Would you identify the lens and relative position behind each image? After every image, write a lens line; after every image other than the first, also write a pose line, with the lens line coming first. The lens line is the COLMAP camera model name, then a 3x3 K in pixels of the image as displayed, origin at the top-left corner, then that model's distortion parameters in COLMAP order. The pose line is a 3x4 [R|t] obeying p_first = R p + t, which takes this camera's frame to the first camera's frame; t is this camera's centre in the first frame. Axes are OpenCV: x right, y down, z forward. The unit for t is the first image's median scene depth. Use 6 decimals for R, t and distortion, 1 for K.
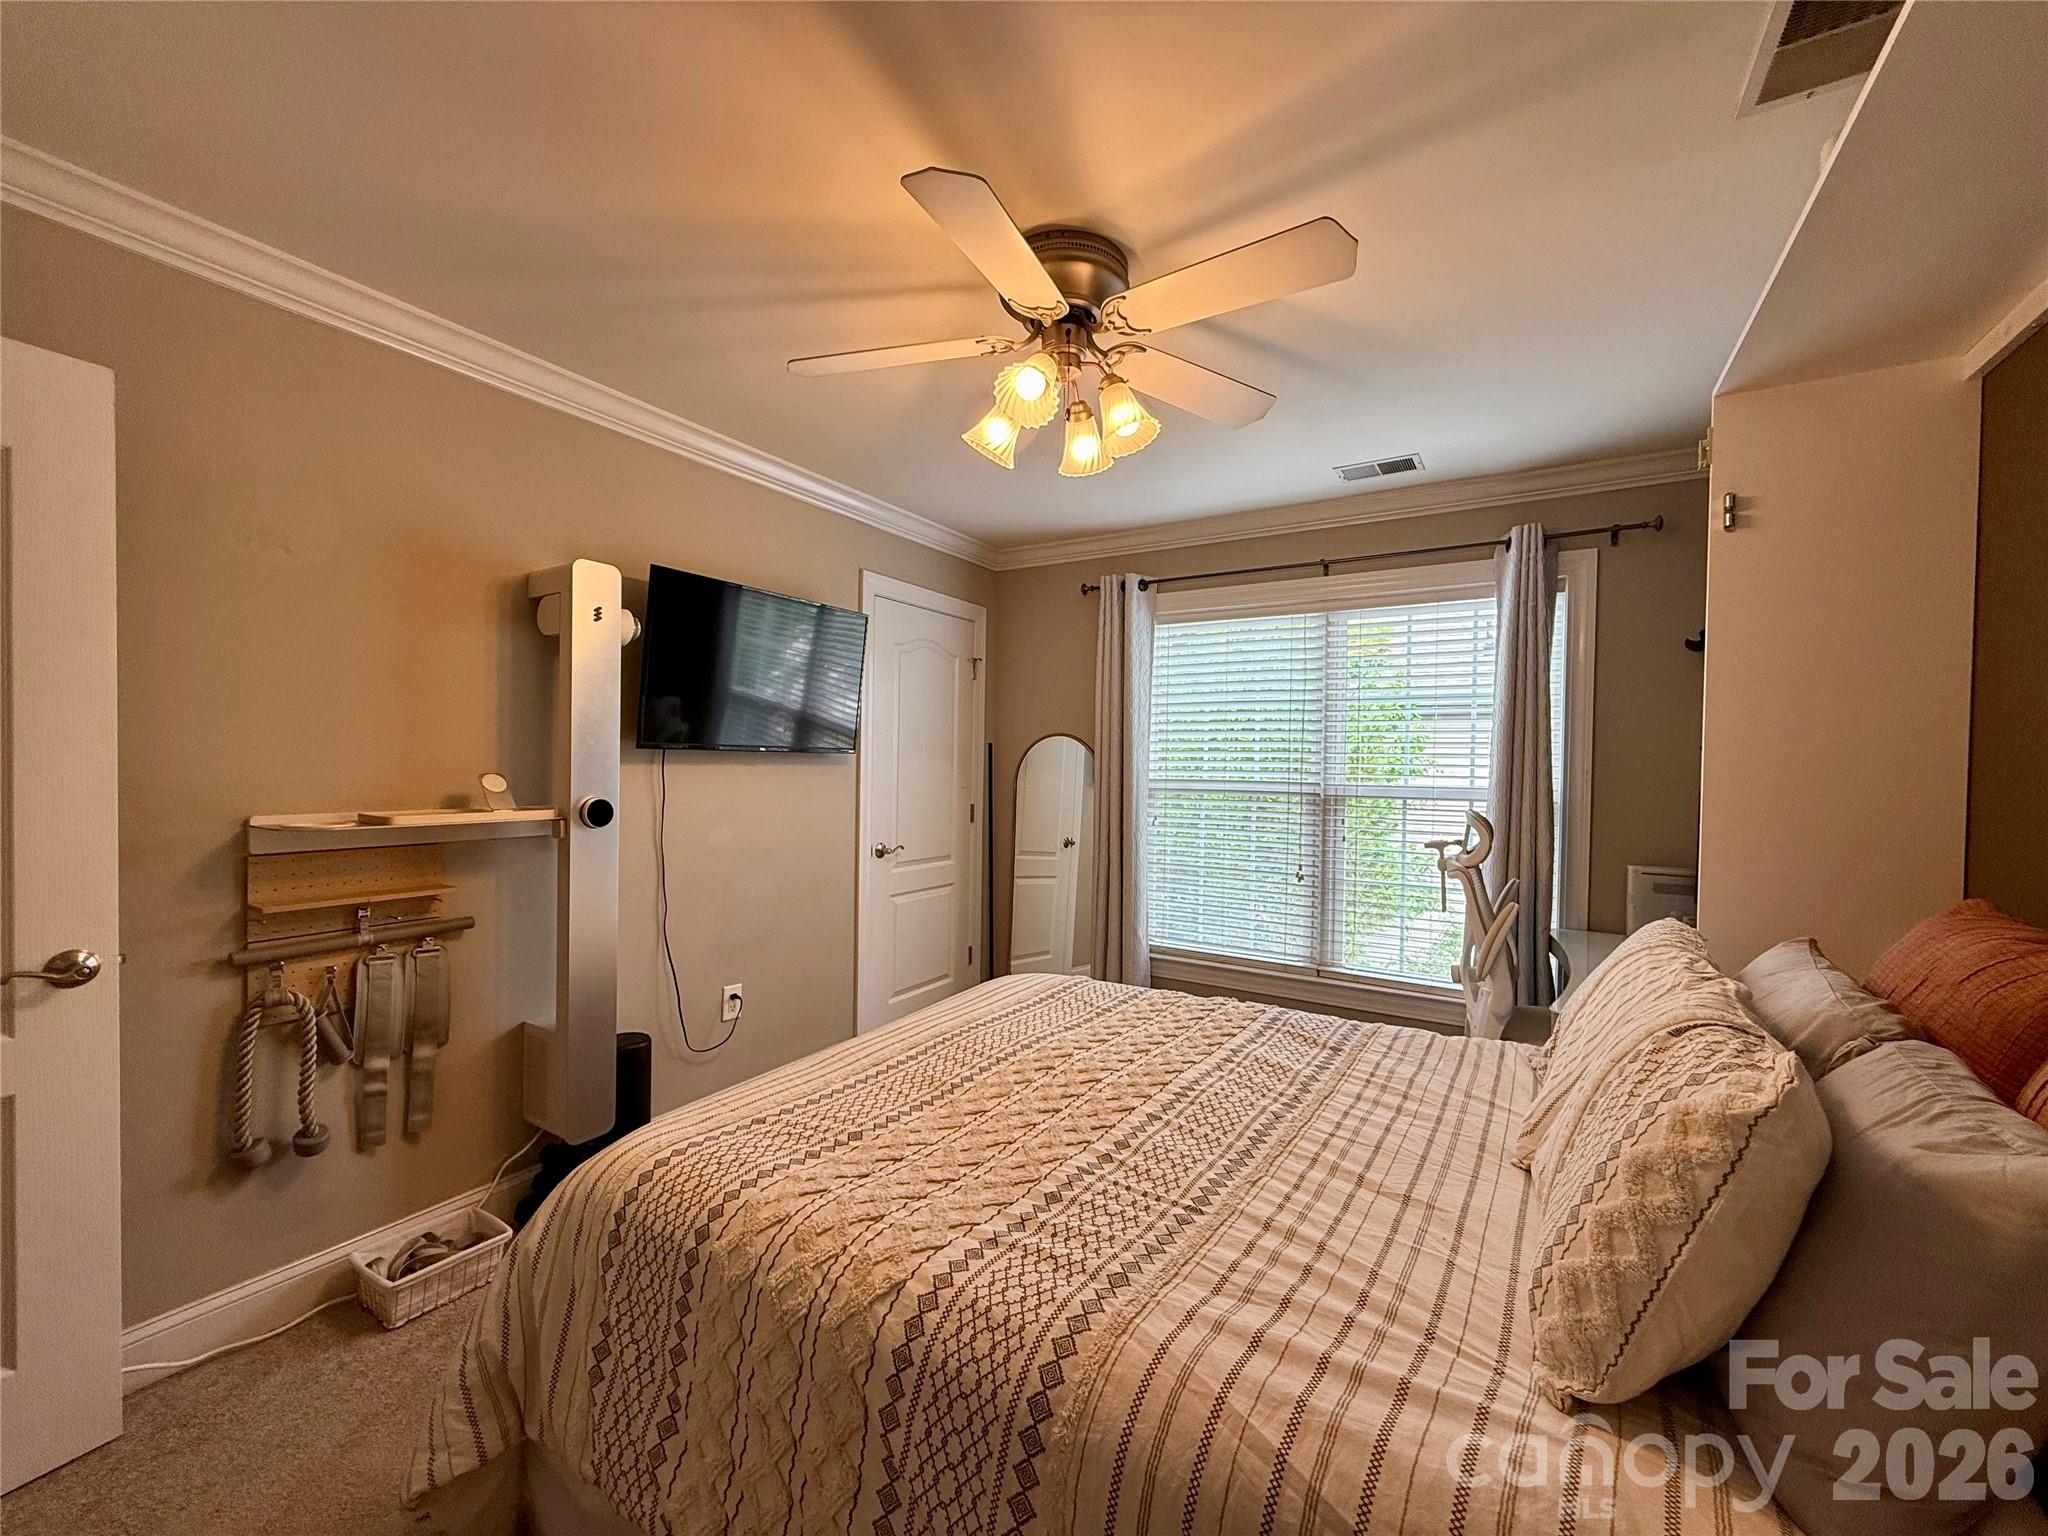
lens RADIAL K [[817.1, 0, 1029.5], [0, 817.1, 772.7], [0, 0, 1]] dist [0.001846, -0.000883]
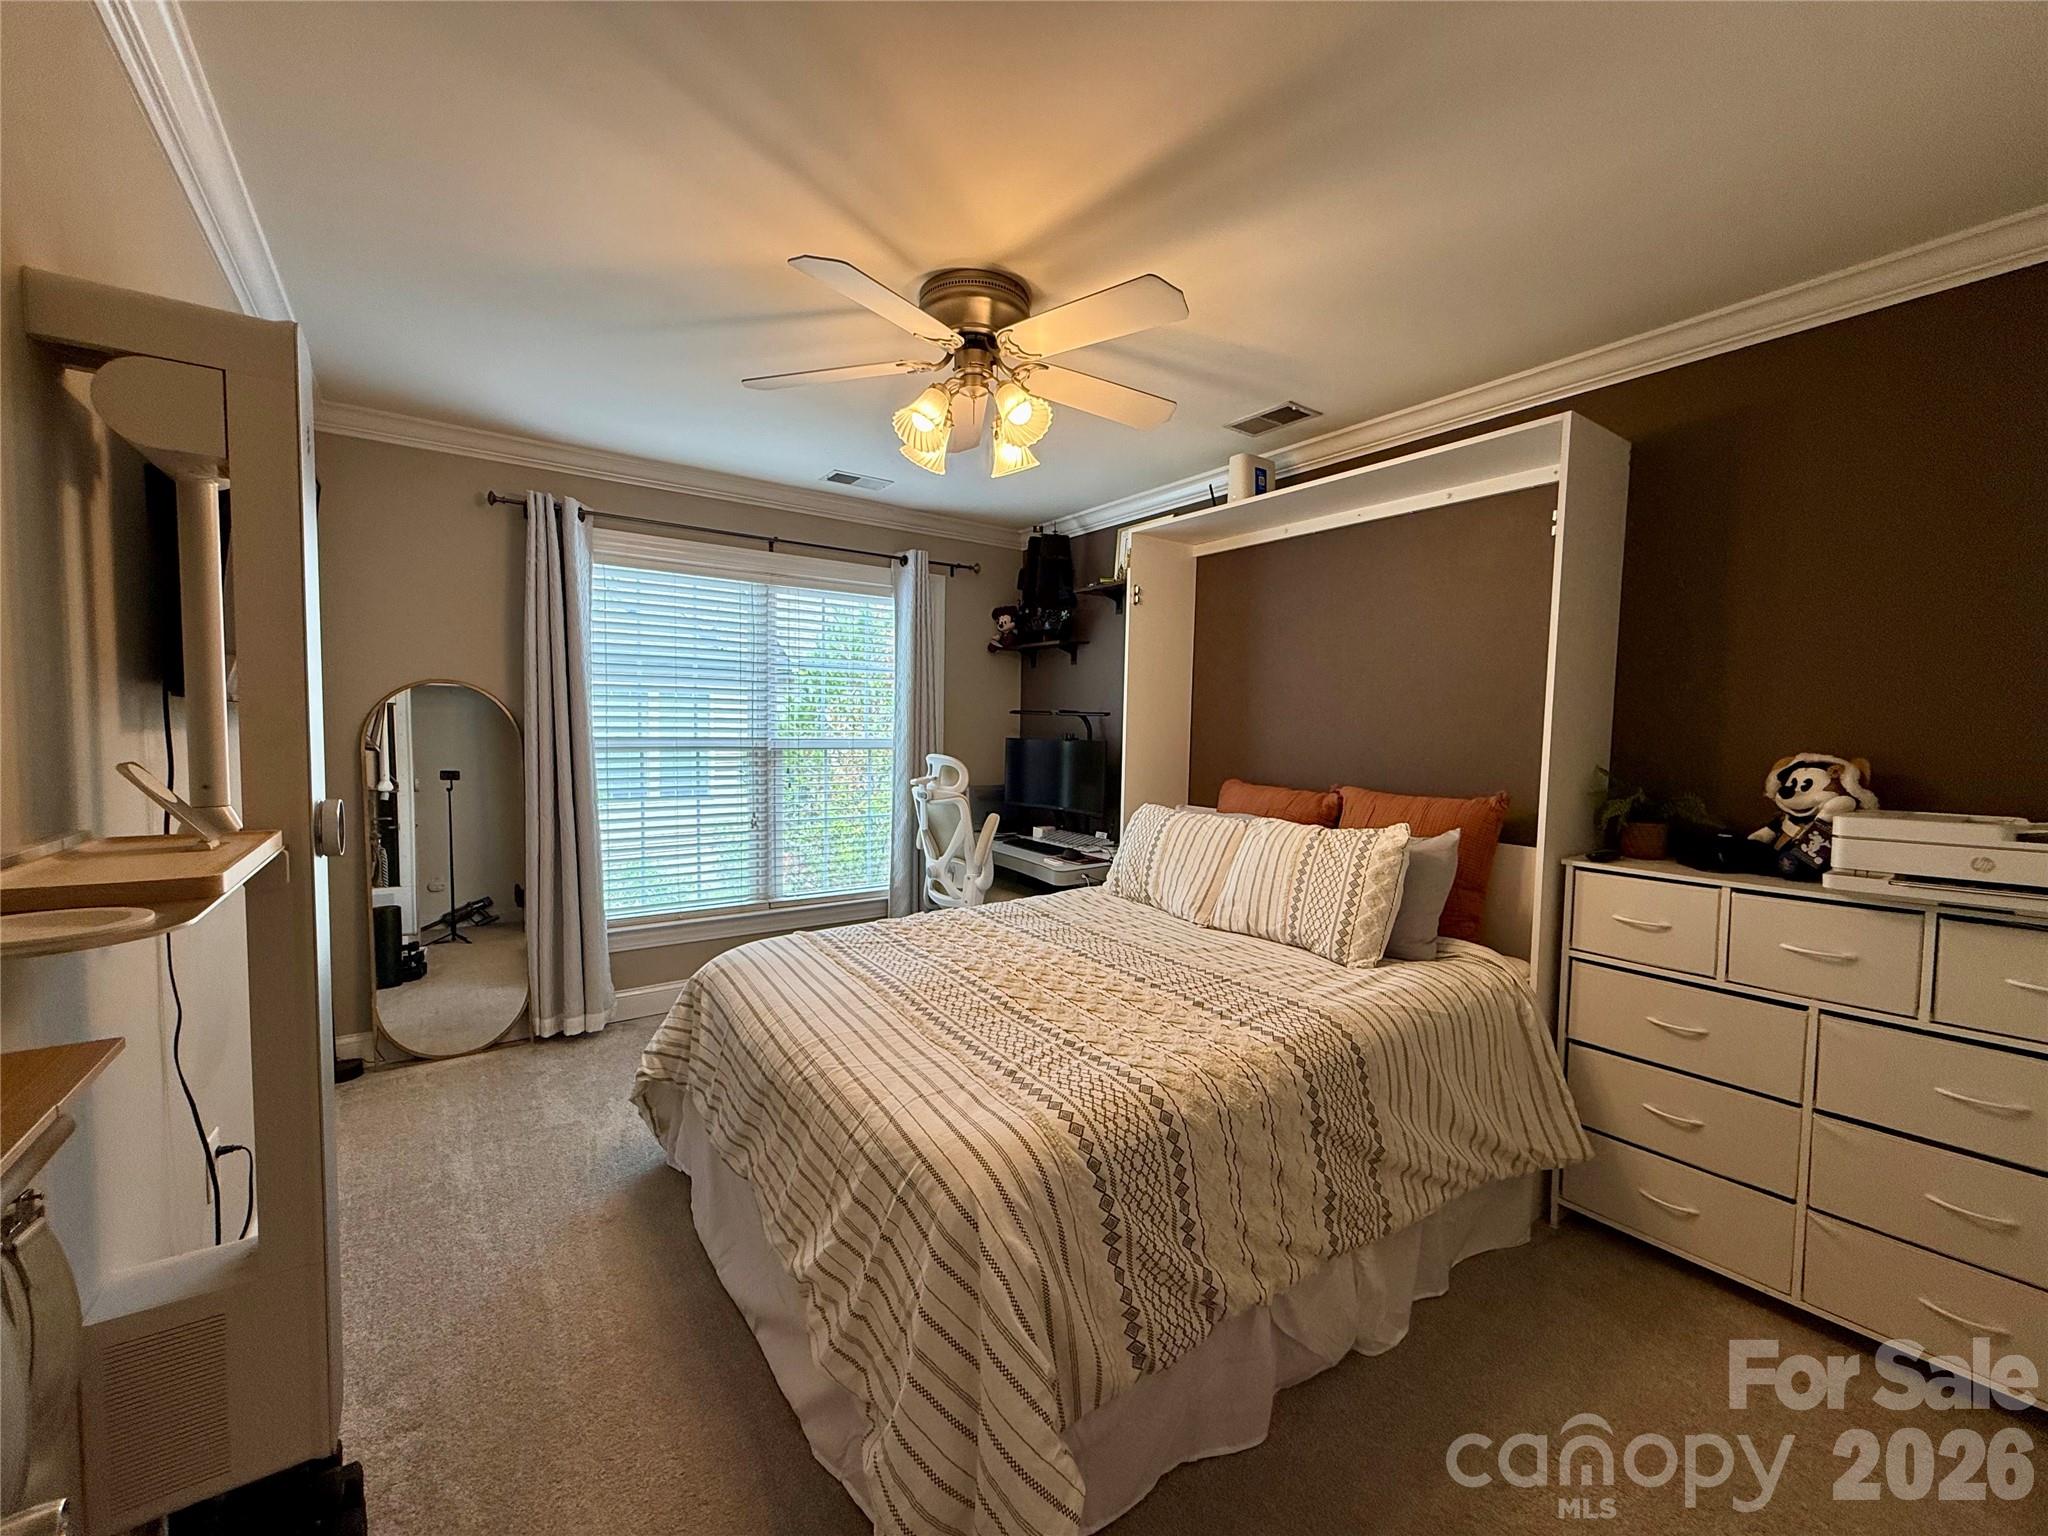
lens RADIAL K [[817.1, 0, 1019.0], [0, 817.1, 754.4], [0, 0, 1]] dist [0.001846, -0.000883]
pose [[0.383633, -0.041311, 0.922561, -1.027525], [0.001306, 0.999022, 0.044191, -0.024218], [-0.923485, -0.015748, 0.383312, 0.476404]]
